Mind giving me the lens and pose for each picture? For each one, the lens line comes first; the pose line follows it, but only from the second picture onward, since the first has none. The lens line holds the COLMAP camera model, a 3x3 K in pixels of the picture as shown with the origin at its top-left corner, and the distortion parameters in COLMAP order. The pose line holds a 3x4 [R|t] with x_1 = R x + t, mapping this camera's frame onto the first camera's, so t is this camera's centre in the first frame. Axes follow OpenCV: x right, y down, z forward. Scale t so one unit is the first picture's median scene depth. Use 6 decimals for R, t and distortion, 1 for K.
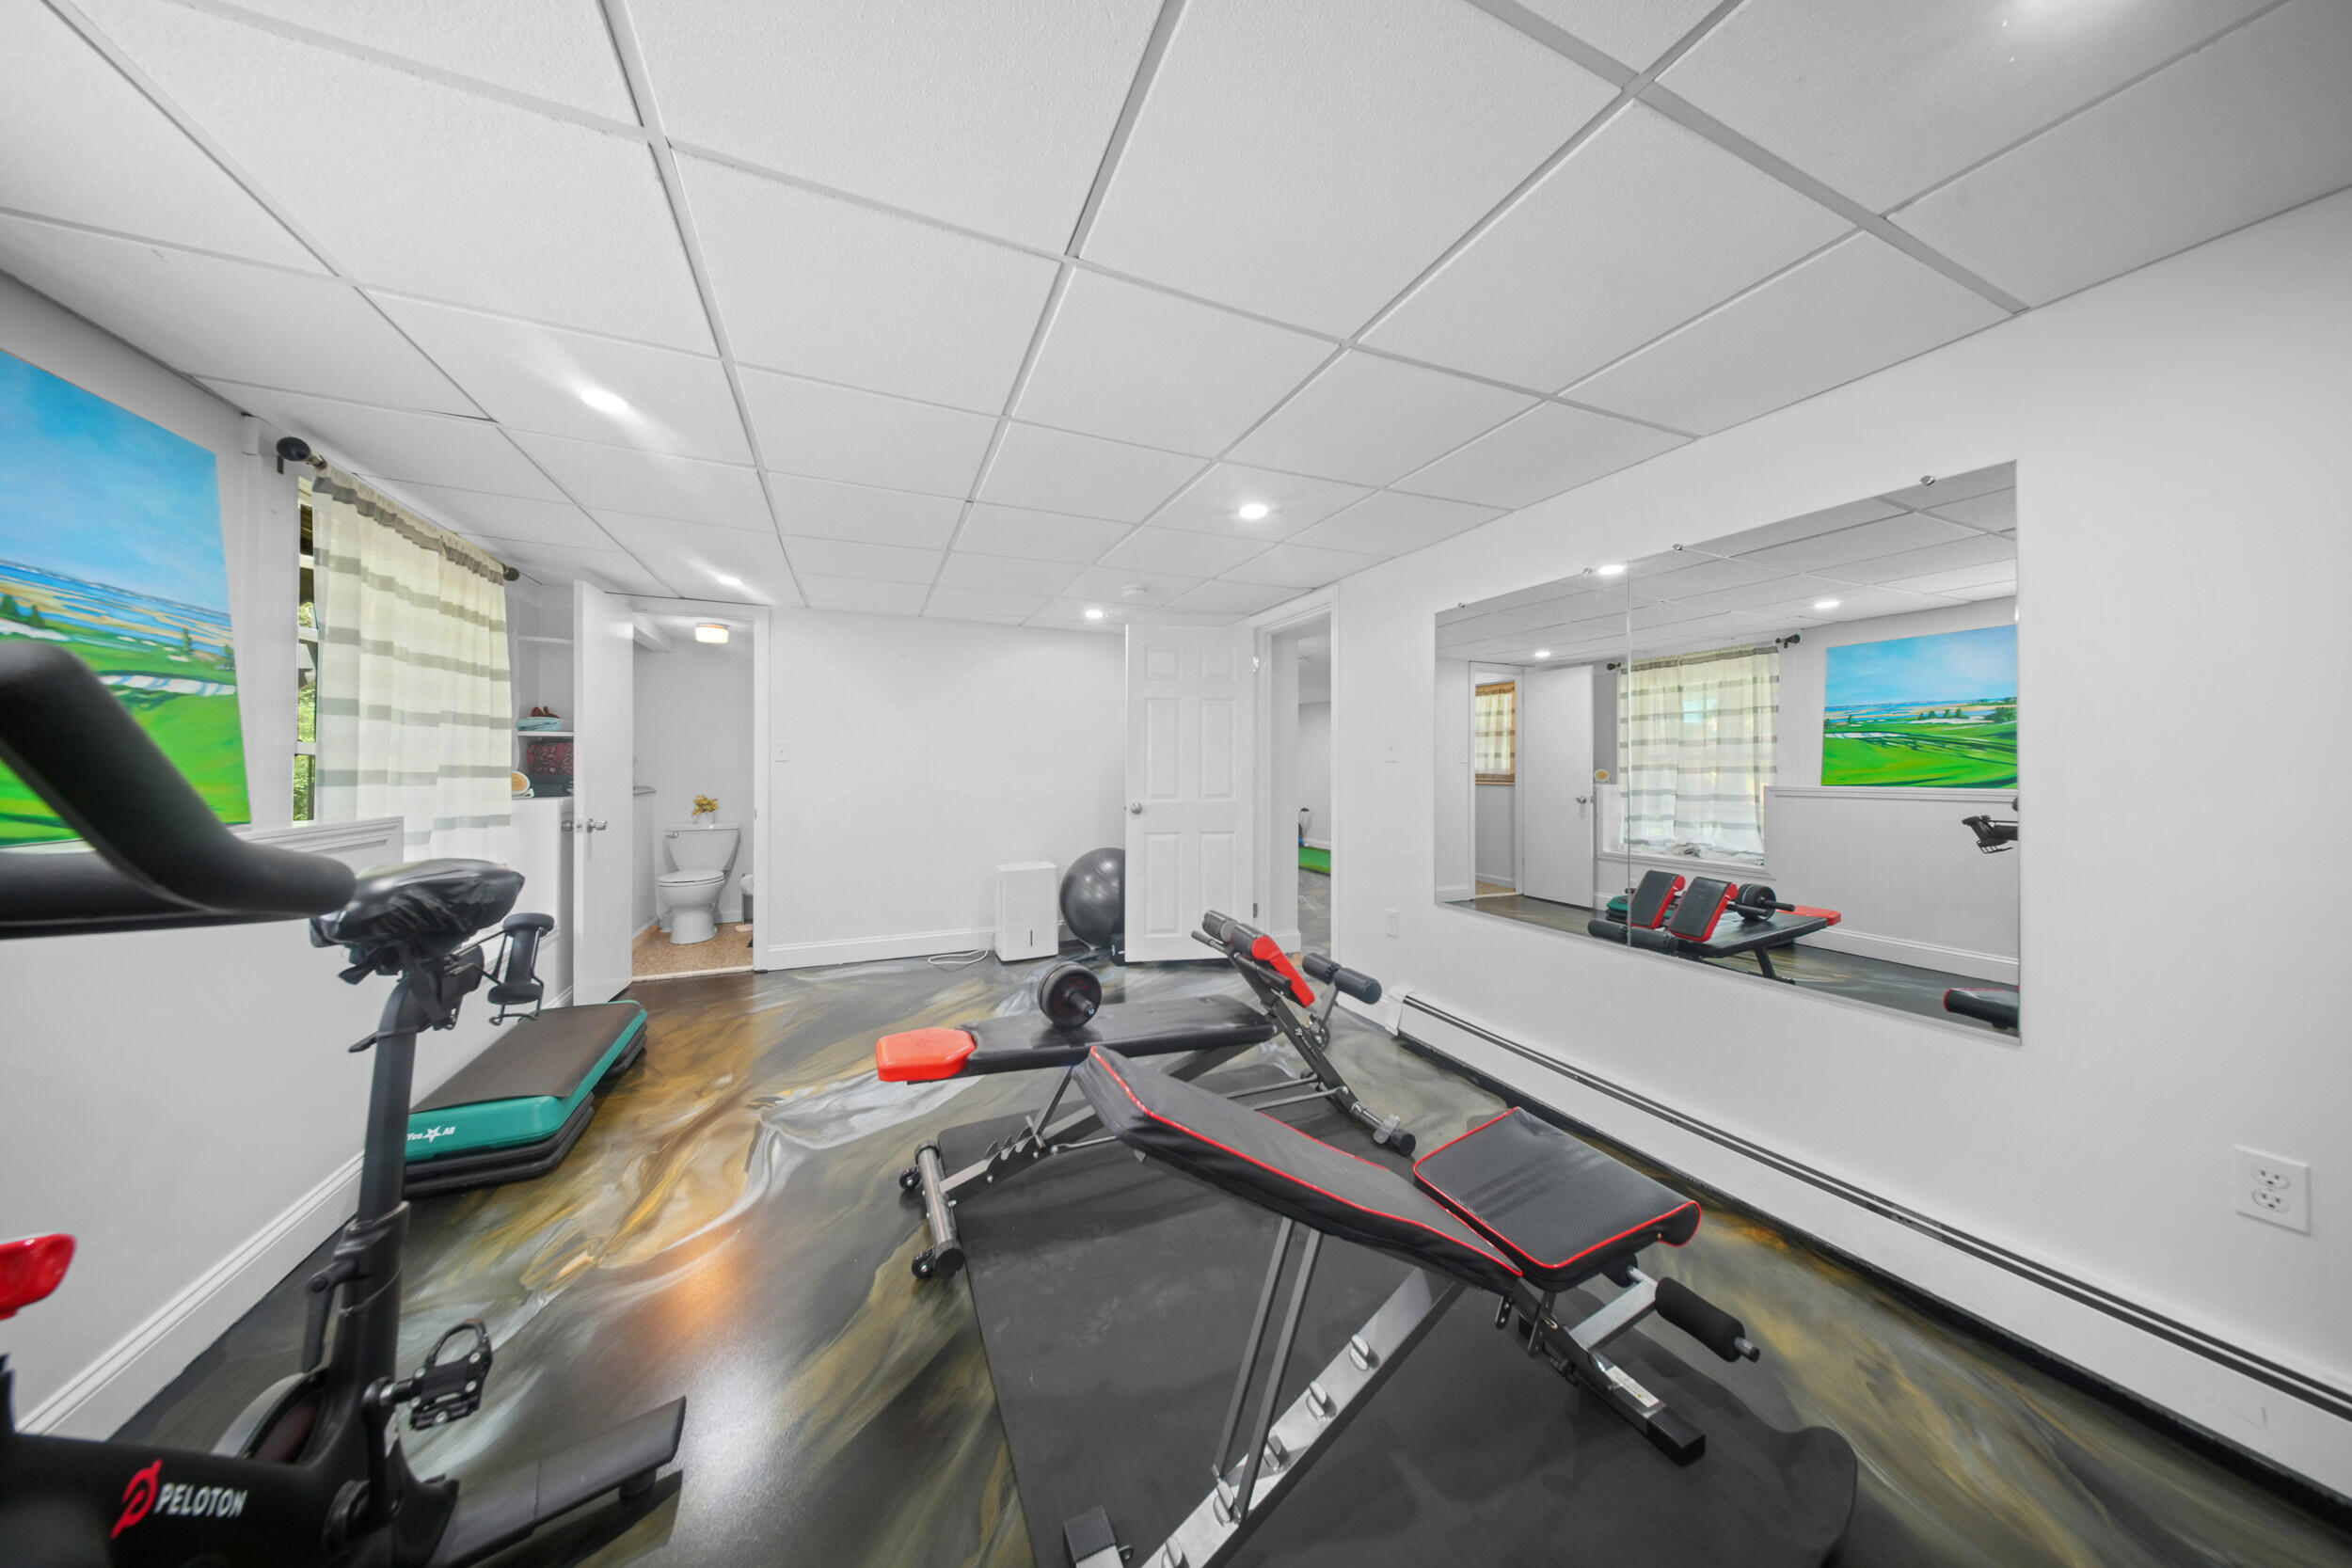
lens RADIAL K [[704.9, 0, 1174.4], [0, 704.9, 768.0], [0, 0, 1]] dist [-0.001075, -0.000023]
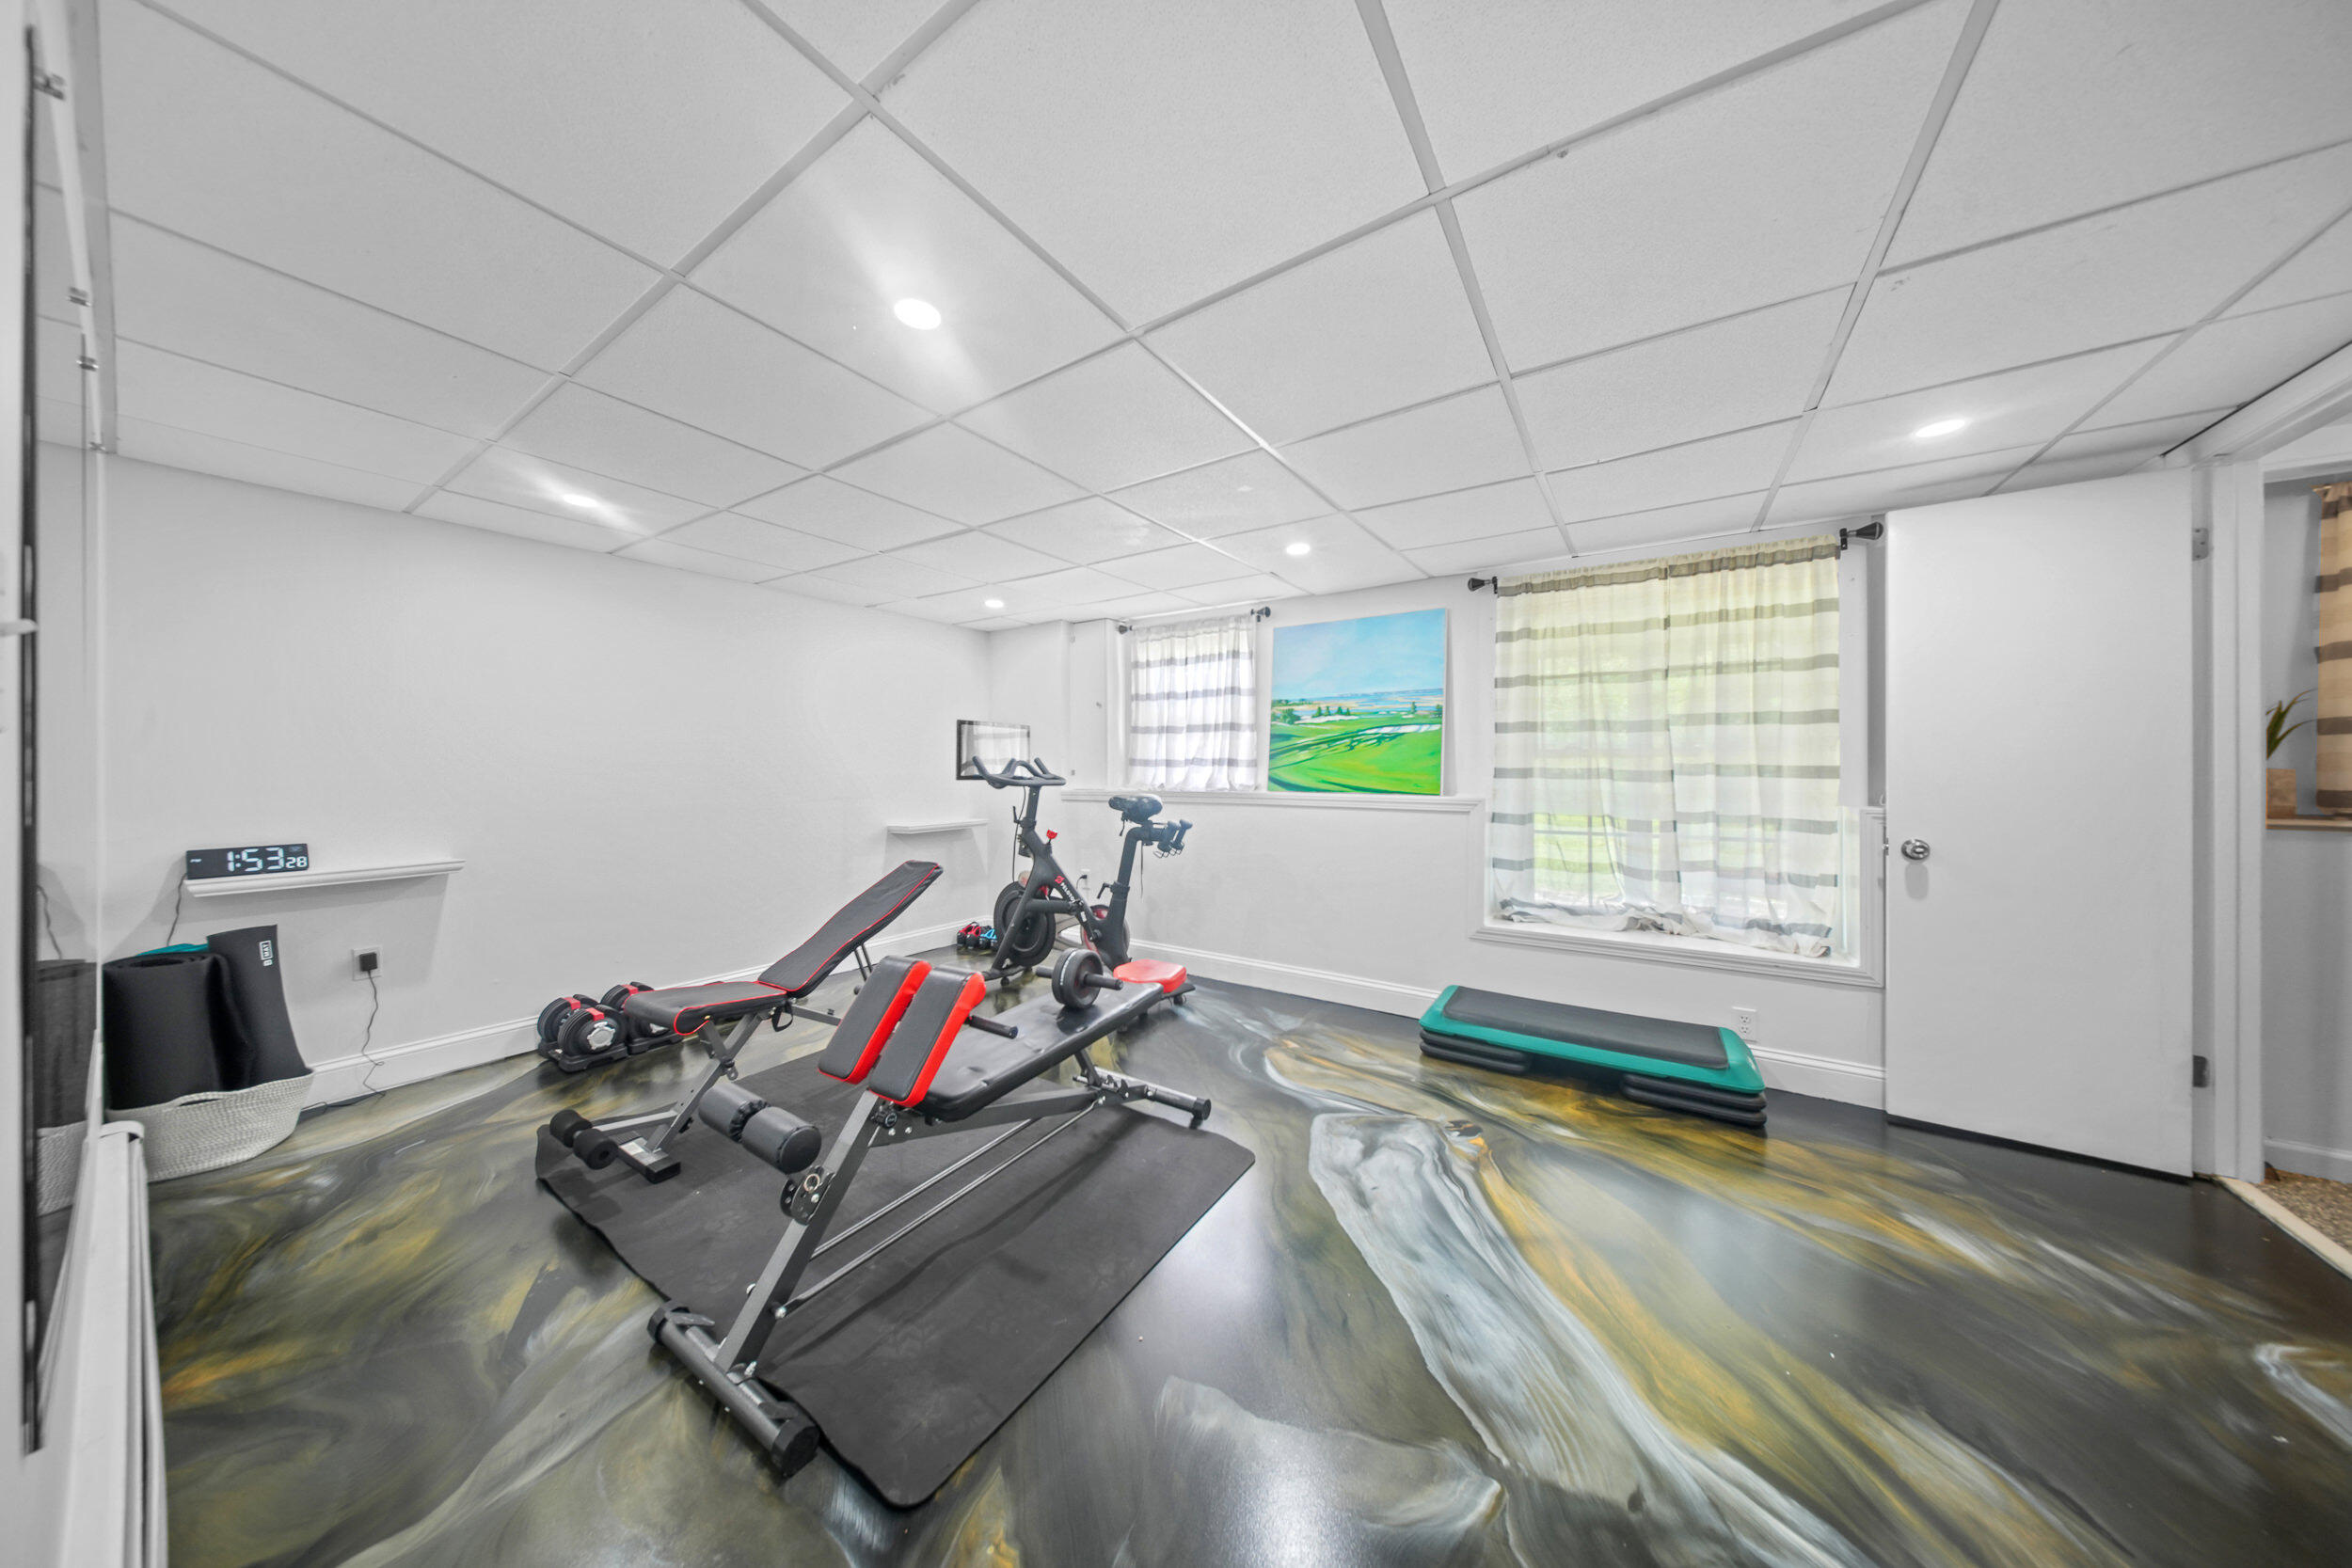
lens RADIAL K [[704.9, 0, 1176.3], [0, 704.9, 763.8], [0, 0, 1]] dist [-0.001075, -0.000023]
pose [[-0.841871, -0.001477, -0.539678, 0.313220], [-0.004677, 0.999979, 0.004559, -0.012492], [0.539659, 0.006362, -0.841859, 2.041101]]
